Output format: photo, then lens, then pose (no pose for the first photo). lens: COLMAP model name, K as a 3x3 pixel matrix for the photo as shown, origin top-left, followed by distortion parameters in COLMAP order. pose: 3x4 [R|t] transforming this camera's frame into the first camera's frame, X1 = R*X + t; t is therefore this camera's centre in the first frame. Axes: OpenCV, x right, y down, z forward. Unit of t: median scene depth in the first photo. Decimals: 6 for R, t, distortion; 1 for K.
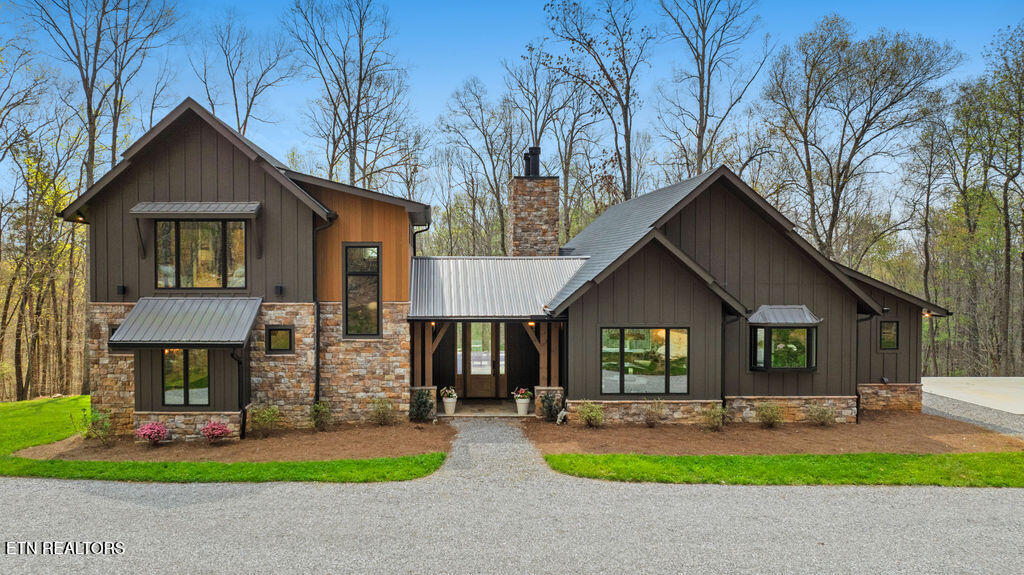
lens RADIAL K [[720.3, 0, 512.0], [0, 720.3, 287.5], [0, 0, 1]] dist [-0.013001, -0.001261]
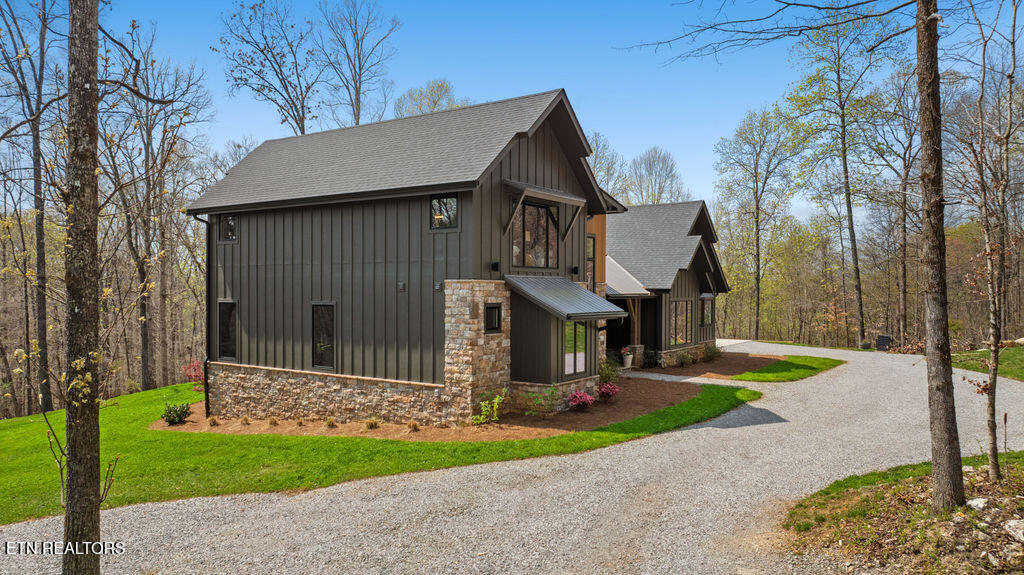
lens RADIAL K [[720.3, 0, 512.0], [0, 720.3, 287.5], [0, 0, 1]] dist [-0.013001, -0.001261]
pose [[0.673169, -0.014619, 0.739344, -1.145957], [0.022828, 0.999739, -0.001017, 0.029327], [-0.739136, 0.017562, 0.673327, 0.293612]]
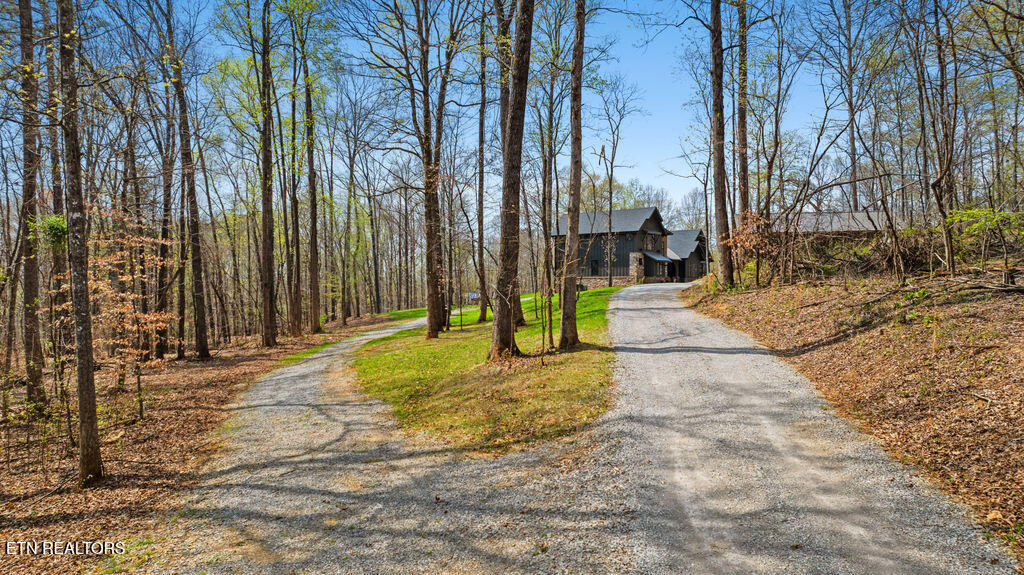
lens RADIAL K [[720.3, 0, 512.0], [0, 720.3, 287.5], [0, 0, 1]] dist [-0.013001, -0.001261]
pose [[0.739984, -0.009557, 0.672556, -3.612782], [0.025795, 0.999567, -0.014176, 0.243543], [-0.672129, 0.027838, 0.739910, -1.478106]]
